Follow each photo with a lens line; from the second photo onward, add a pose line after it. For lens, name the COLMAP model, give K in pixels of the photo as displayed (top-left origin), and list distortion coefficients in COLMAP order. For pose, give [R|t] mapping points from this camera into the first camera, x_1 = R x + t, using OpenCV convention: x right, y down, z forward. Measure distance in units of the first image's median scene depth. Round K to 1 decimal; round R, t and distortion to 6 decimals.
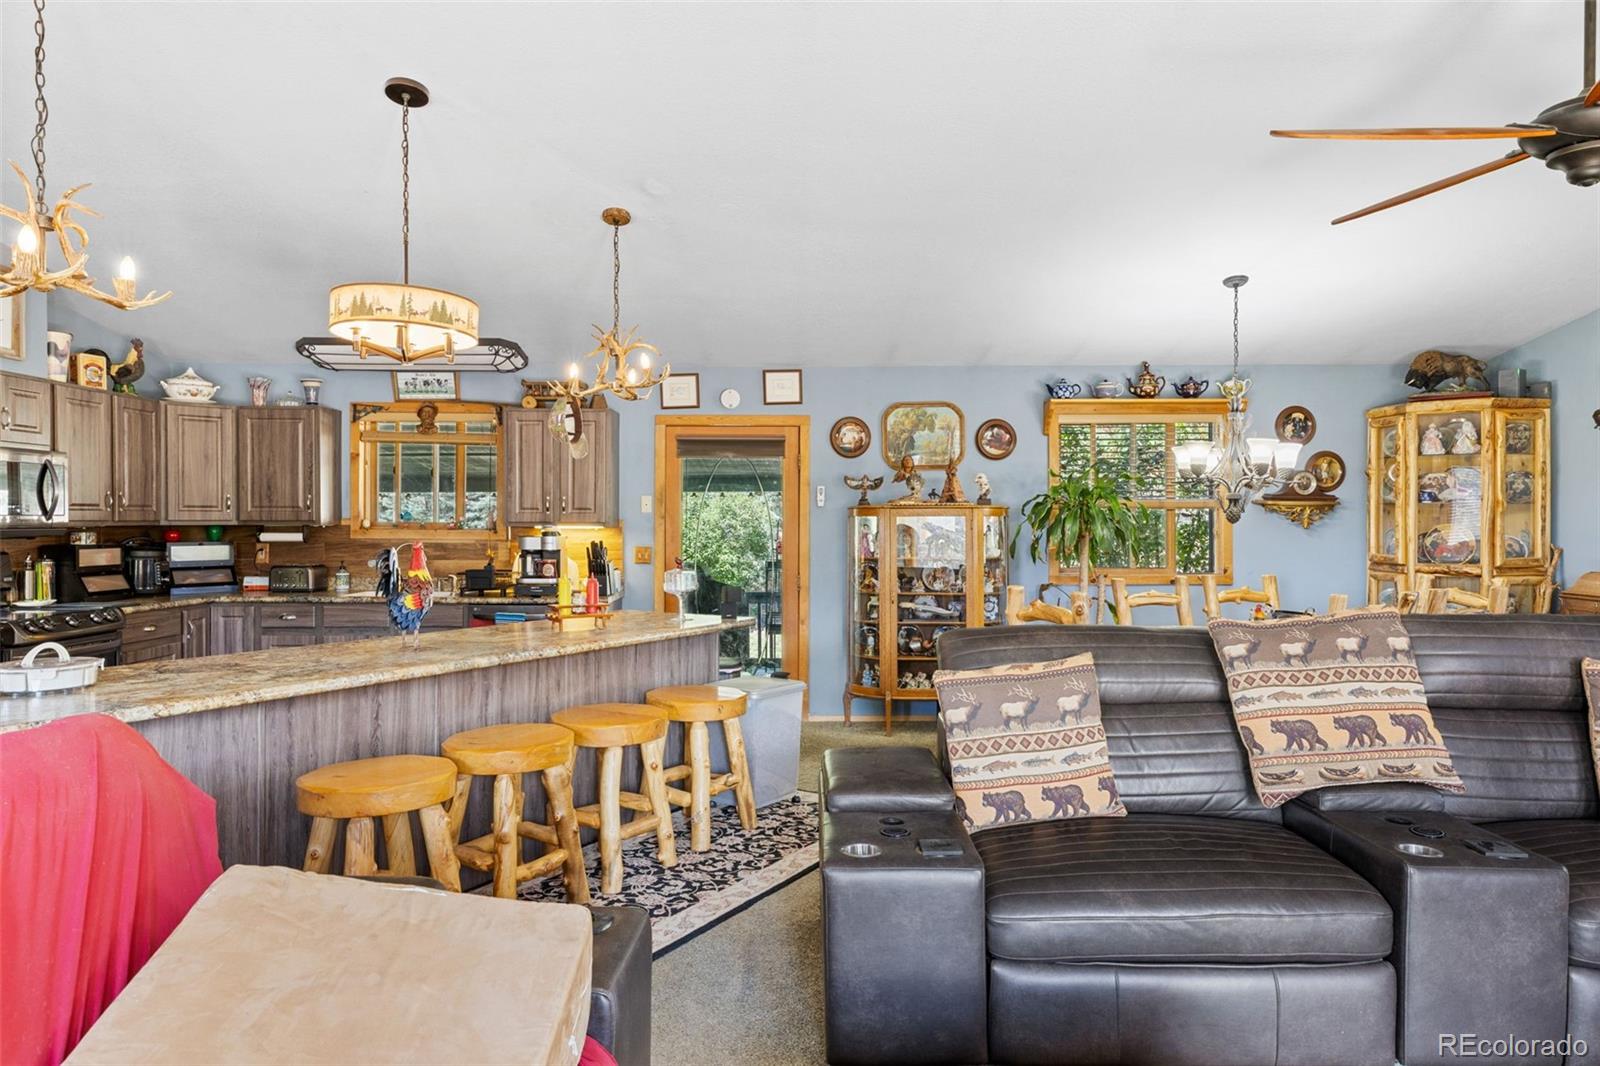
lens RADIAL K [[966.9, 0, 810.7], [0, 966.9, 533.5], [0, 0, 1]] dist [0.002441, 0.001122]
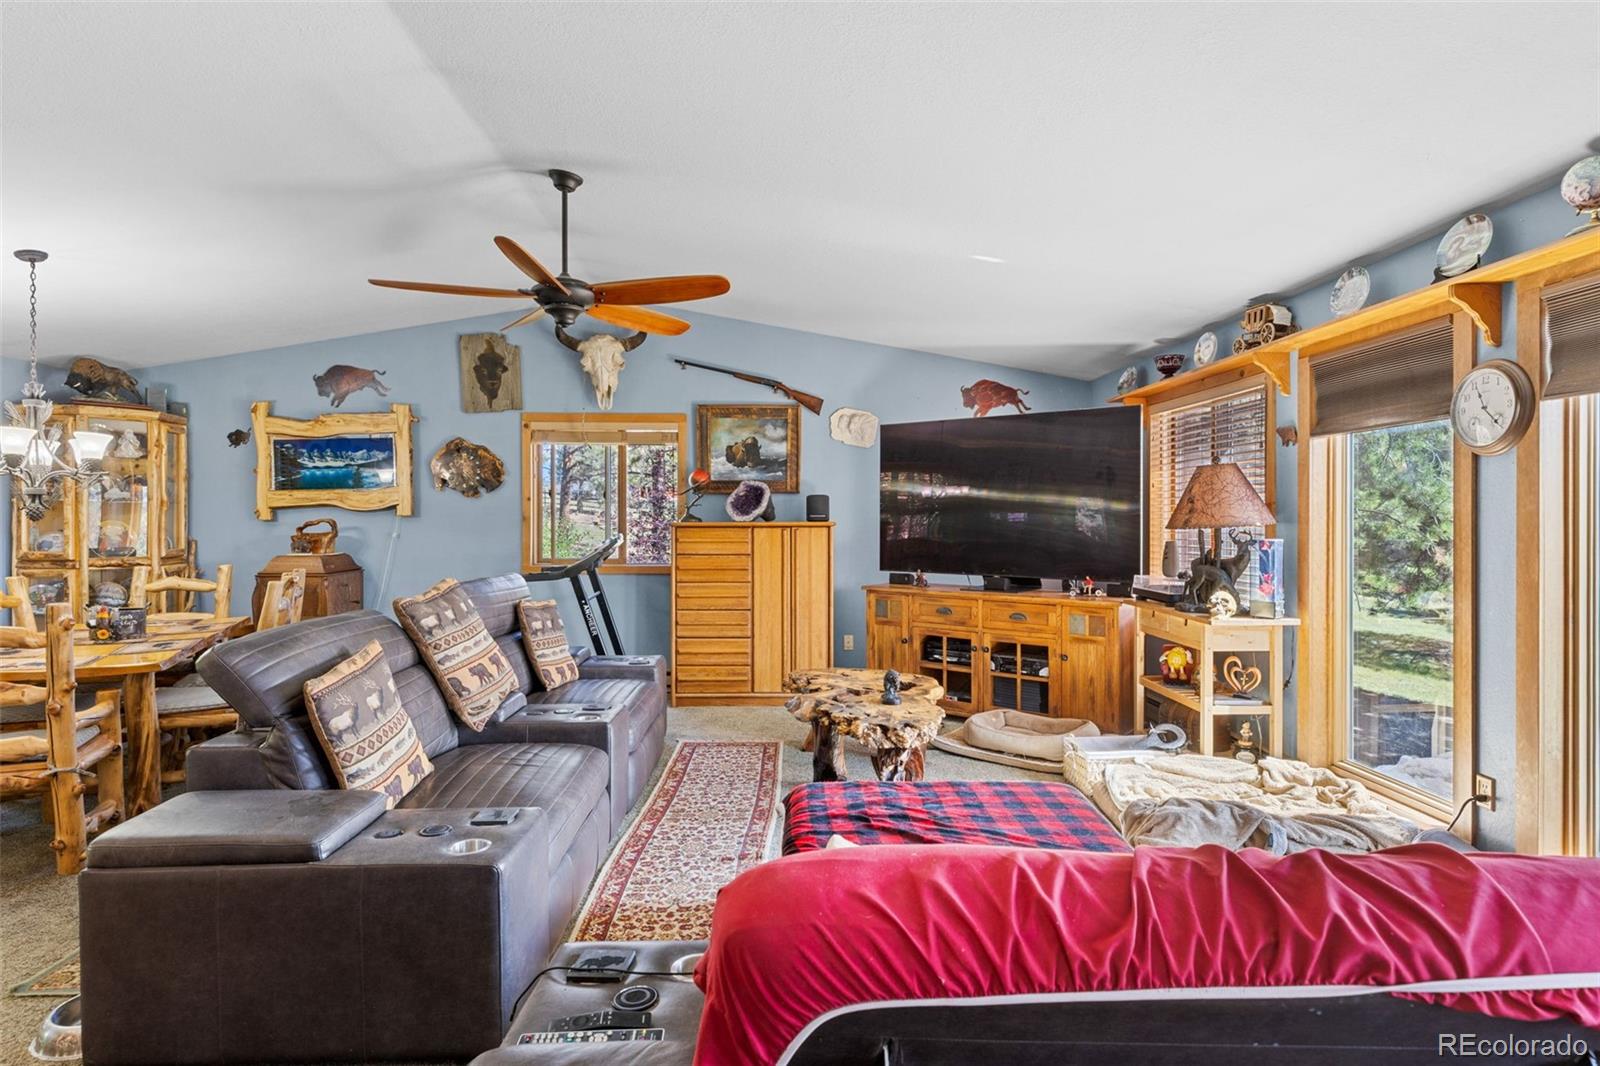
lens RADIAL K [[811.5, 0, 815.3], [0, 811.5, 523.6], [0, 0, 1]] dist [-0.005152, 0.001384]
pose [[0.012241, -0.007577, 0.999896, -0.253290], [0.013880, 0.999876, 0.007407, -0.002558], [-0.999829, 0.013788, 0.012345, 0.204536]]
